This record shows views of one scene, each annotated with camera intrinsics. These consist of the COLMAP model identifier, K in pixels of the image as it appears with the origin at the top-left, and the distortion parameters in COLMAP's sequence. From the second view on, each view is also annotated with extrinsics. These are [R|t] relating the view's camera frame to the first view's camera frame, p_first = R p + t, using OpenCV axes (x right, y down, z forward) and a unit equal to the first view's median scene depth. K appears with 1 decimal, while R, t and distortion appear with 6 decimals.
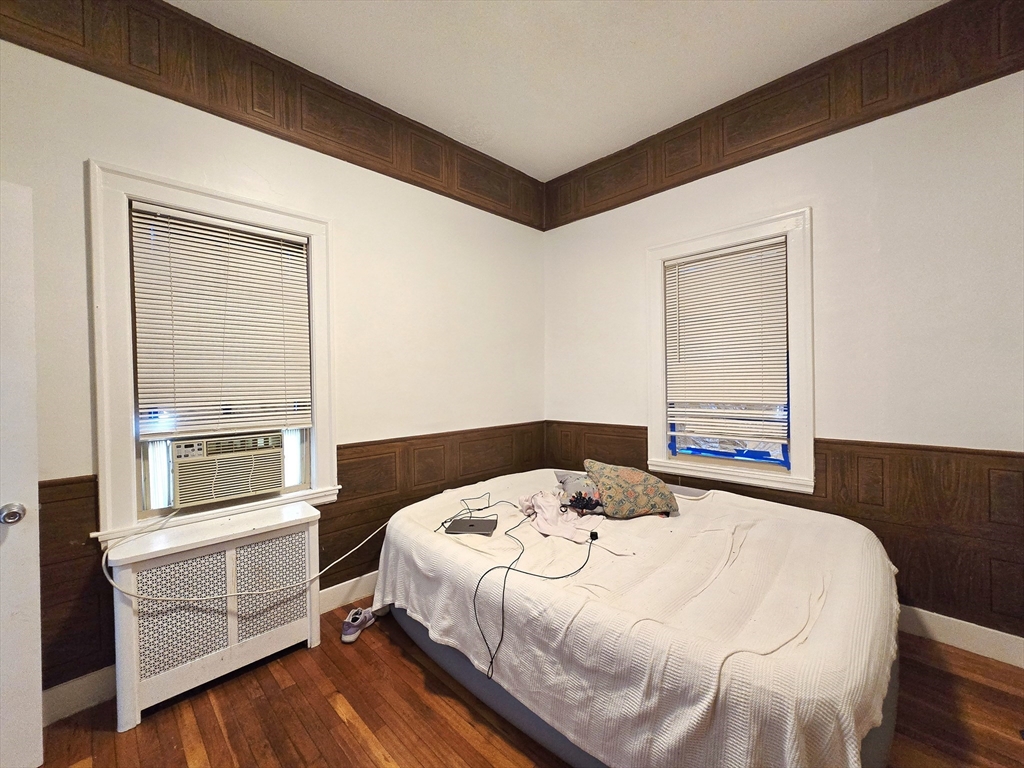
lens RADIAL K [[419.3, 0, 512.1], [0, 419.3, 382.8], [0, 0, 1]] dist [-0.007131, 0.001438]
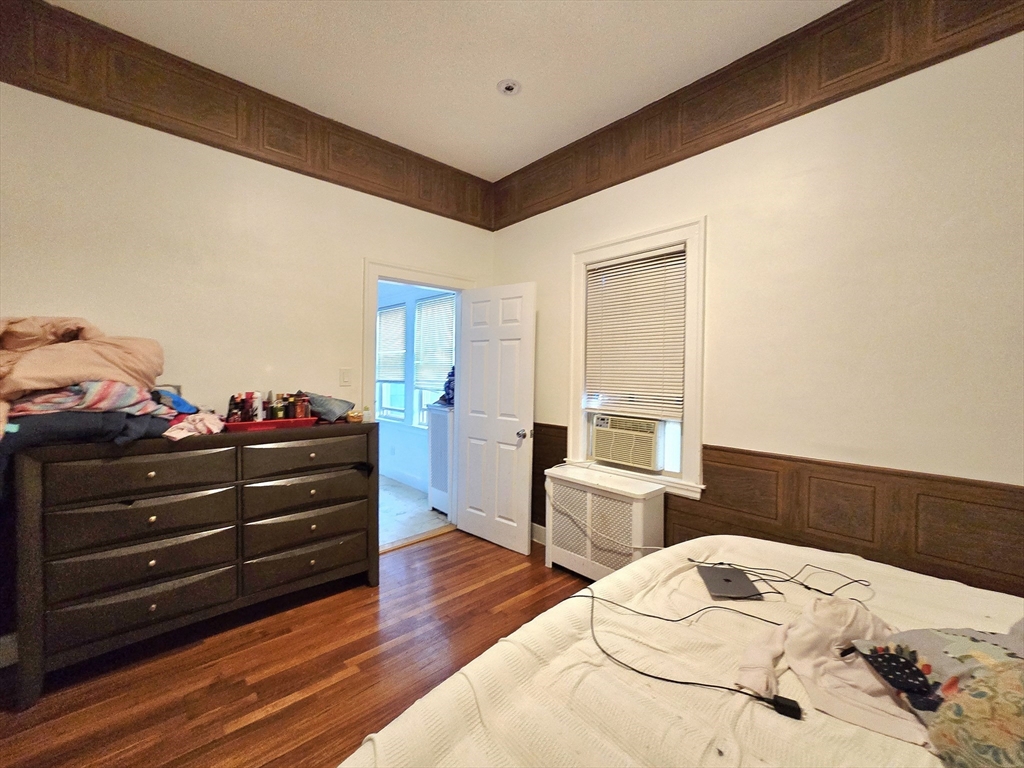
lens RADIAL K [[419.3, 0, 512.1], [0, 419.3, 381.4], [0, 0, 1]] dist [-0.007131, 0.001438]
pose [[-0.040403, 0.027735, -0.998798, 0.630518], [-0.027463, 0.999206, 0.028857, -0.015615], [0.998806, 0.028596, -0.039609, 0.640275]]
